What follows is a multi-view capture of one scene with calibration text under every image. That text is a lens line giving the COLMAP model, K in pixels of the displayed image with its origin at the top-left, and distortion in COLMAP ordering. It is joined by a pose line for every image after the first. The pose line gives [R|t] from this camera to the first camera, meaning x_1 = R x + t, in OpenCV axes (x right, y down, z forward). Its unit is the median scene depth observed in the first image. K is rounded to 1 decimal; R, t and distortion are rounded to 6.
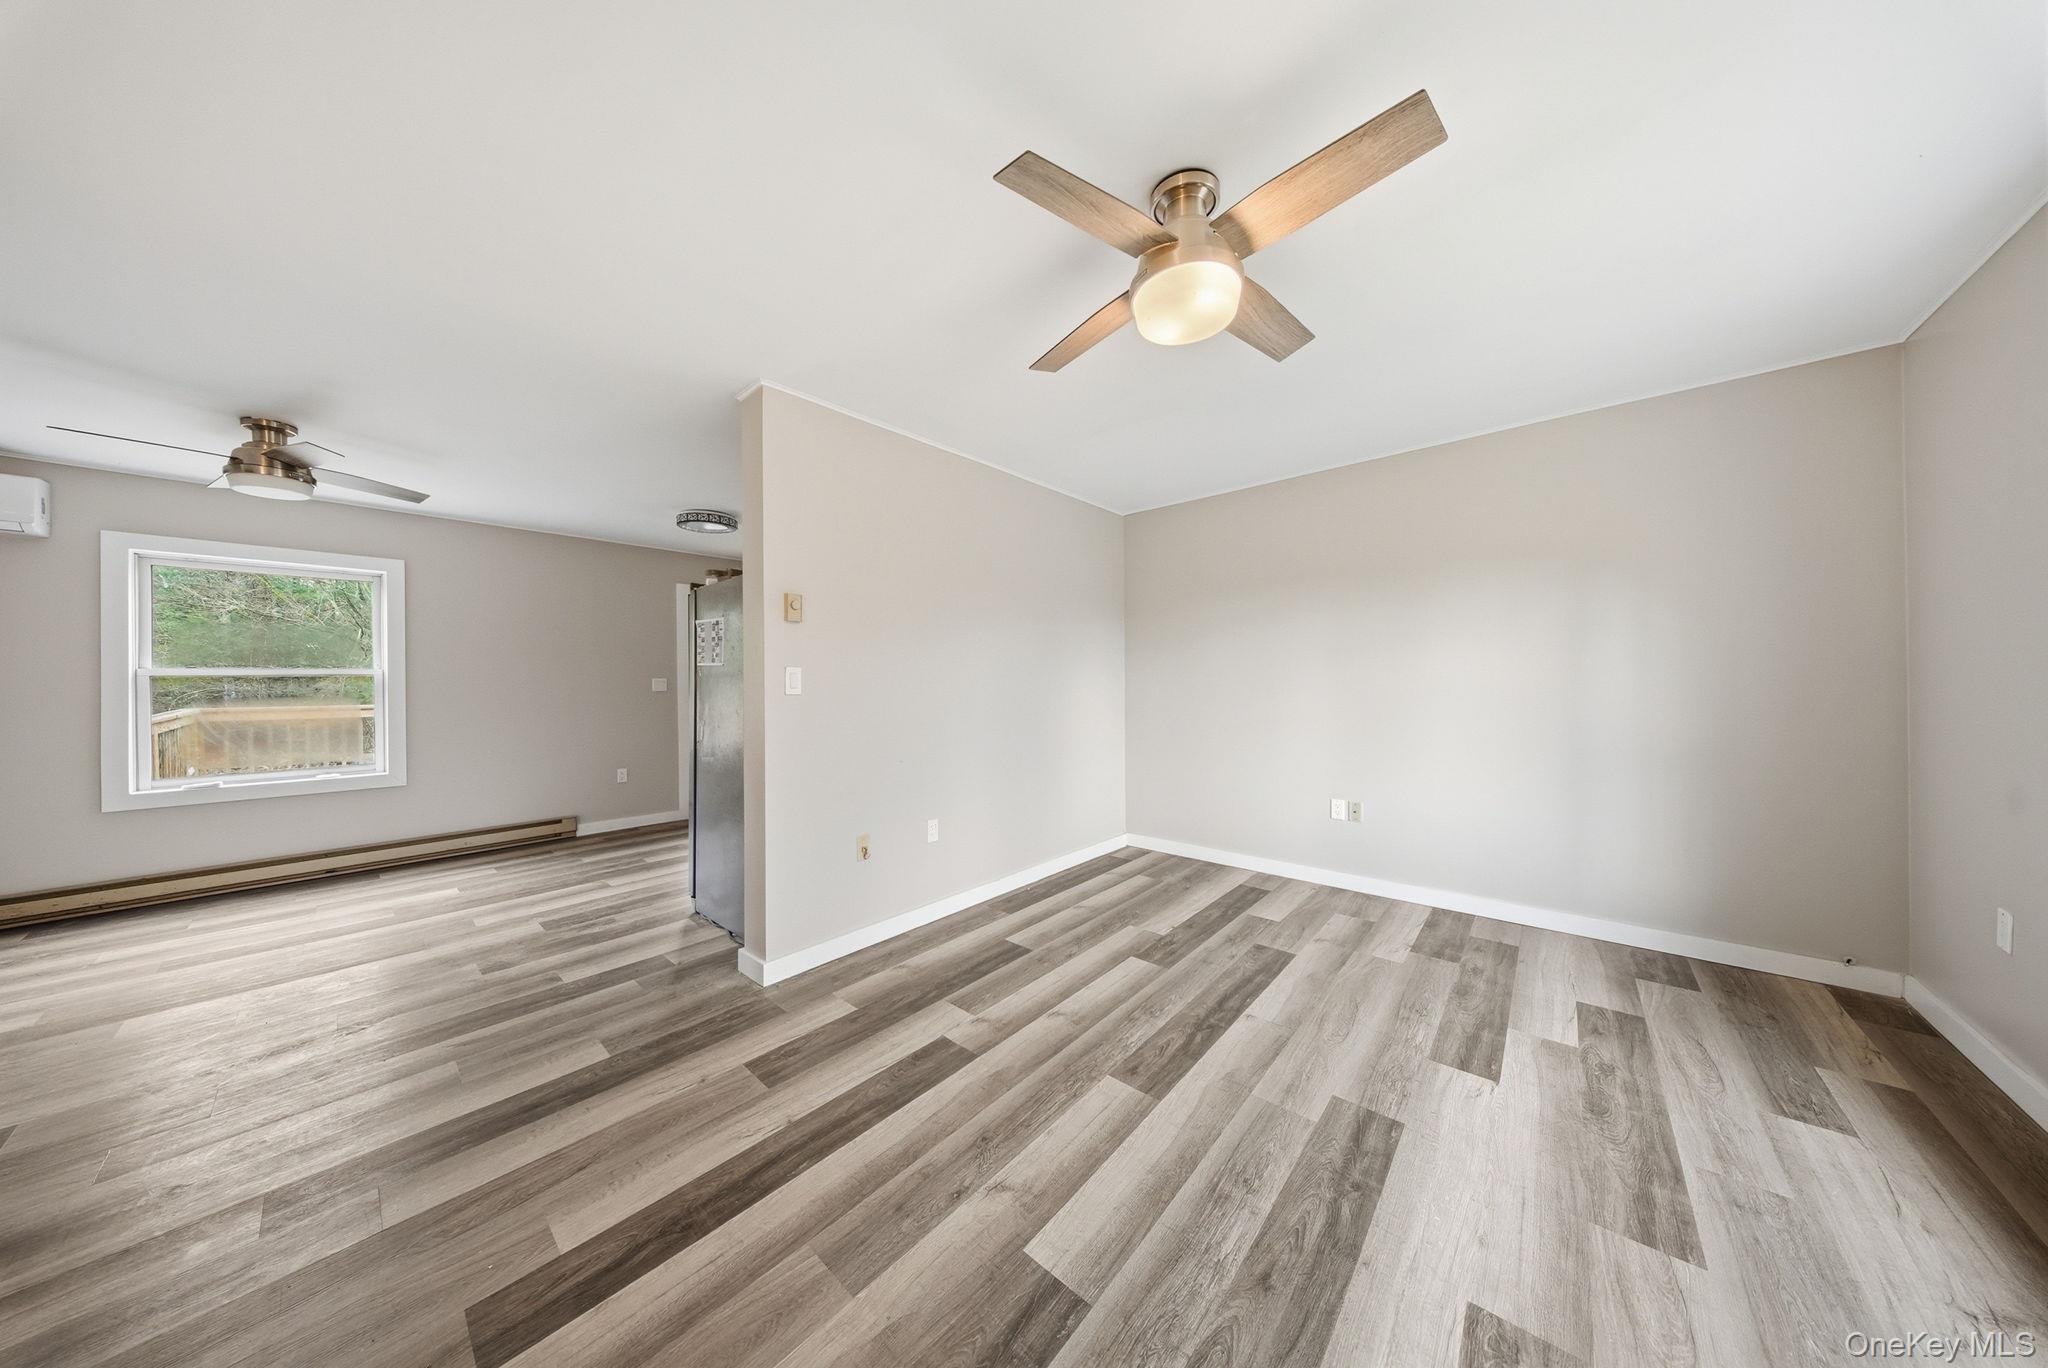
lens RADIAL K [[612.4, 0, 1020.7], [0, 612.4, 688.3], [0, 0, 1]] dist [0.009789, -0.004787]
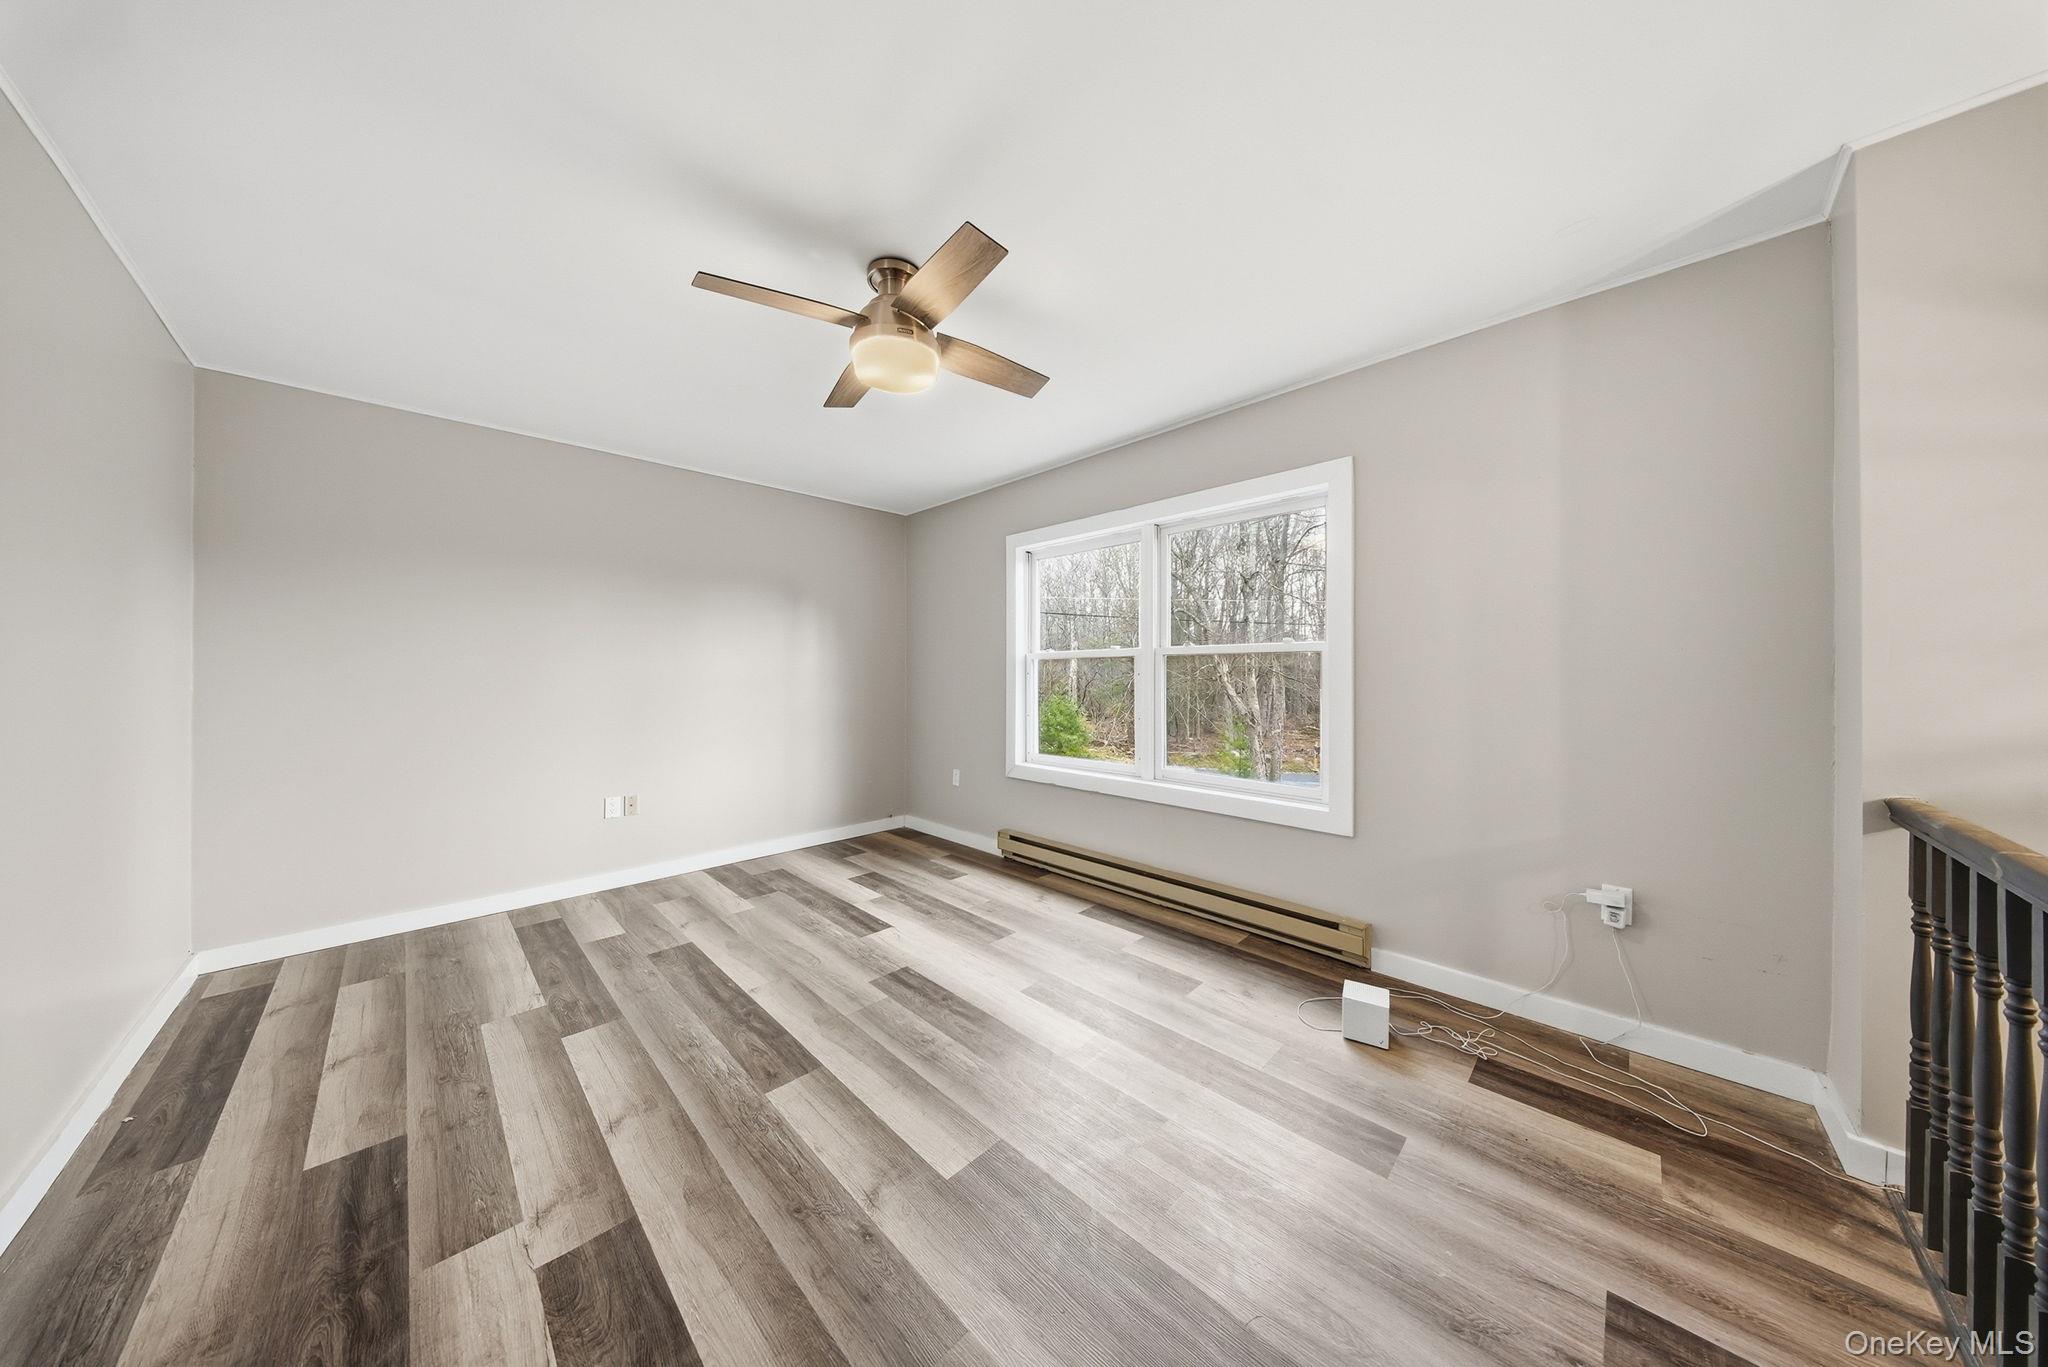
lens RADIAL K [[612.4, 0, 1020.7], [0, 612.4, 687.8], [0, 0, 1]] dist [0.009789, -0.004787]
pose [[0.065545, -0.016186, 0.997718, -0.666740], [0.013366, 0.999793, 0.015341, 0.002192], [-0.997760, 0.012330, 0.065748, 0.478482]]
